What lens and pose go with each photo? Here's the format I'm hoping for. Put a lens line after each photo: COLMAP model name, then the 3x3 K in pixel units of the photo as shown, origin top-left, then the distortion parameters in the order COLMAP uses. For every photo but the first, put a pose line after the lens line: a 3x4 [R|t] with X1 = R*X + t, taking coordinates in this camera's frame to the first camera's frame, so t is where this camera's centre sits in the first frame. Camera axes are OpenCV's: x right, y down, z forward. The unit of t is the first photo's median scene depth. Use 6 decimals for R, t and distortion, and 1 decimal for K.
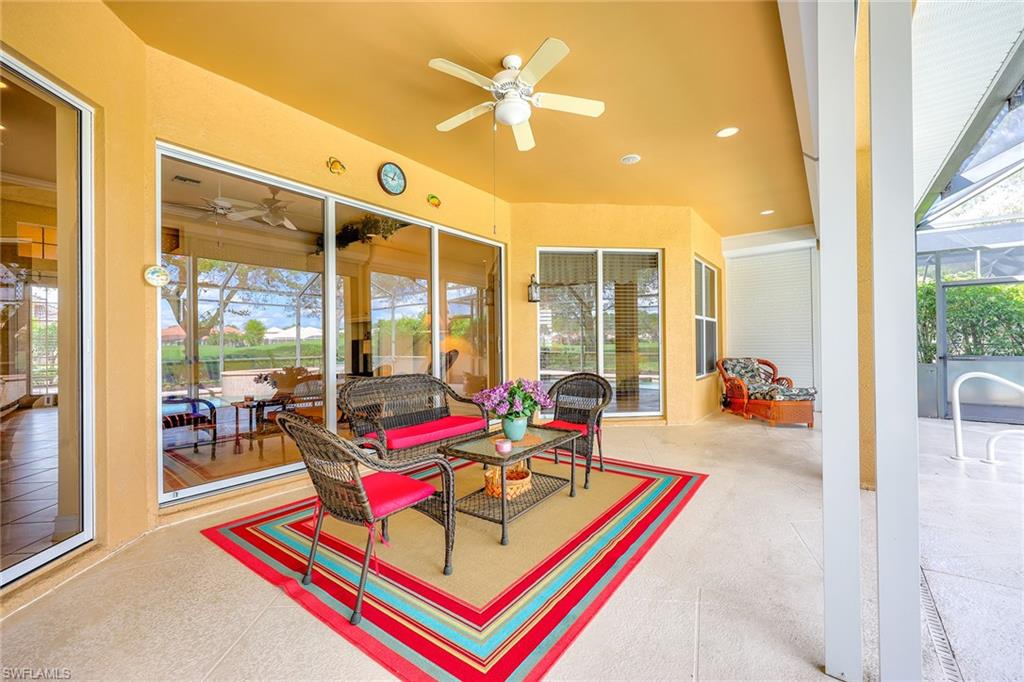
lens RADIAL K [[415.8, 0, 516.5], [0, 415.8, 340.5], [0, 0, 1]] dist [-0.001486, 0.000158]
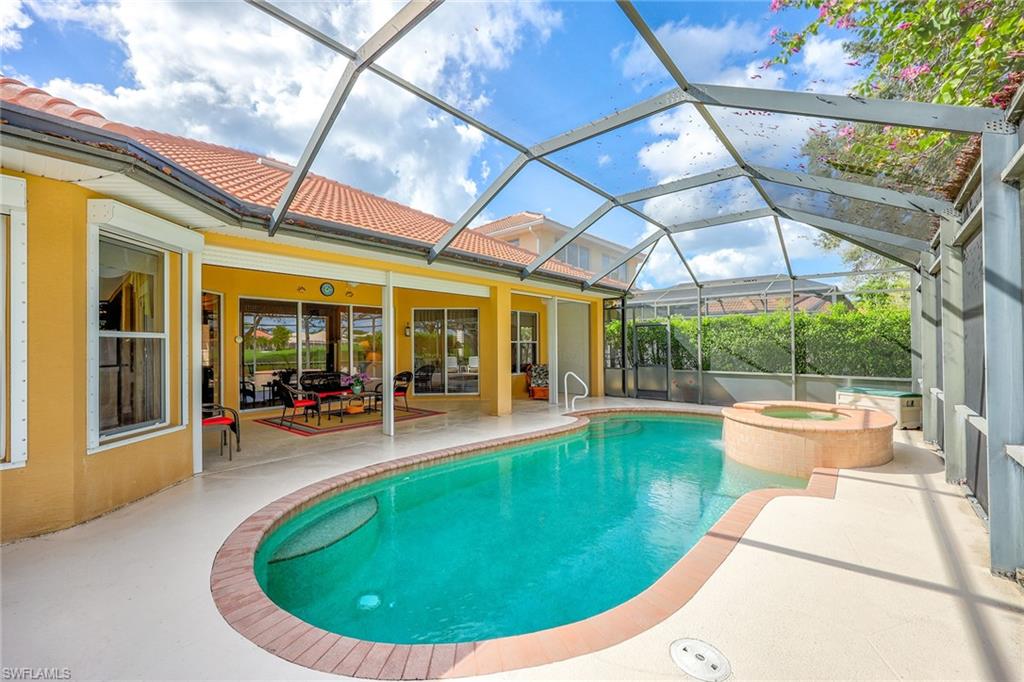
lens RADIAL K [[415.8, 0, 513.7], [0, 415.8, 345.0], [0, 0, 1]] dist [-0.001486, 0.000158]
pose [[0.998550, 0.001731, -0.053808, 0.665285], [-0.001320, 0.999970, 0.007659, -0.067317], [0.053820, -0.007577, 0.998522, -0.972969]]
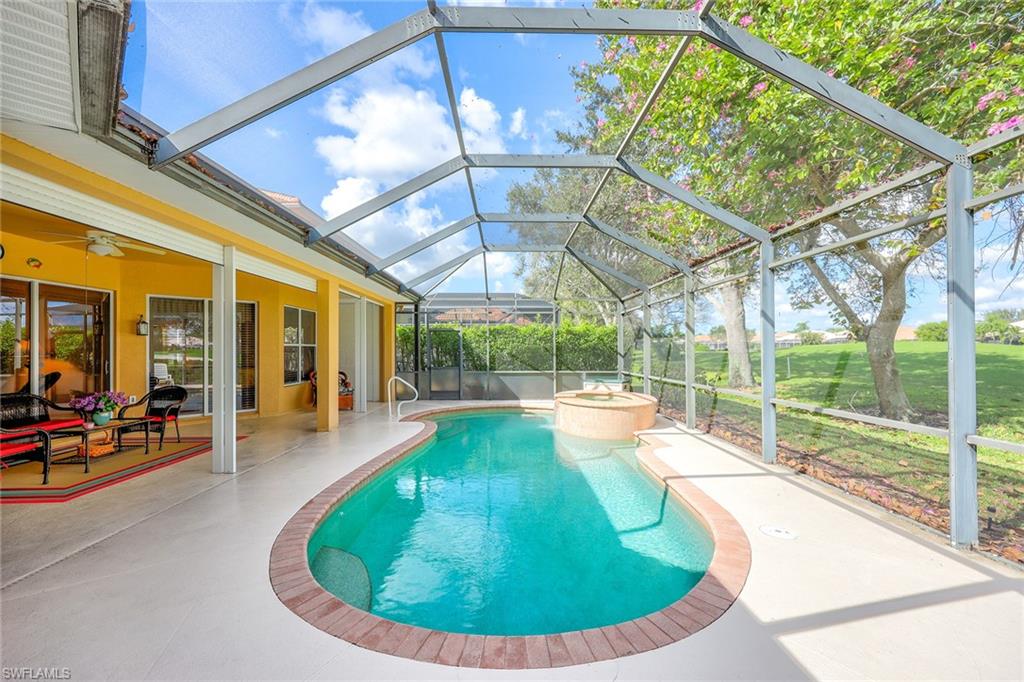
lens RADIAL K [[415.8, 0, 521.6], [0, 415.8, 344.0], [0, 0, 1]] dist [-0.001486, 0.000158]
pose [[0.773308, 0.012026, 0.633916, 0.140429], [-0.008157, 0.999926, -0.009019, -0.061868], [-0.633978, 0.001804, 0.773349, -0.846855]]
